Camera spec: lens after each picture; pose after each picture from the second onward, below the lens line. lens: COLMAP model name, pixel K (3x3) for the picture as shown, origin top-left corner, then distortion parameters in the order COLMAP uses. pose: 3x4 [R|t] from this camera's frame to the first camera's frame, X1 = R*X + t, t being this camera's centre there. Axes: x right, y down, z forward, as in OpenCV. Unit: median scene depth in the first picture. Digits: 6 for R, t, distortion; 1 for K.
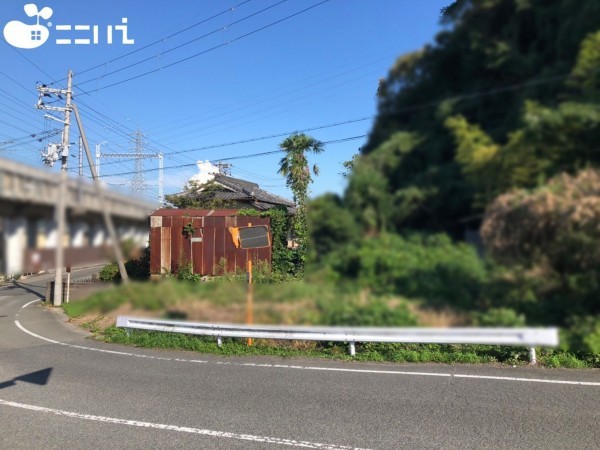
lens RADIAL K [[488.2, 0, 298.2], [0, 488.2, 220.0], [0, 0, 1]] dist [0.052448, -0.071652]
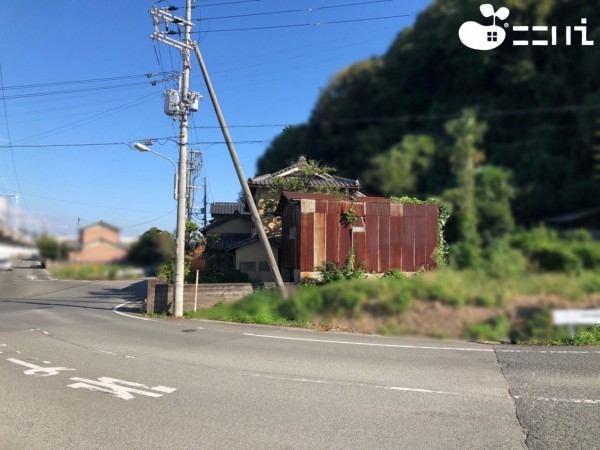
lens RADIAL K [[488.2, 0, 298.2], [0, 488.2, 220.0], [0, 0, 1]] dist [0.052448, -0.071652]
pose [[0.909774, 0.036183, 0.413524, -0.635199], [-0.025617, 0.999189, -0.031070, 0.051898], [-0.414312, 0.017674, 0.909963, 0.282312]]
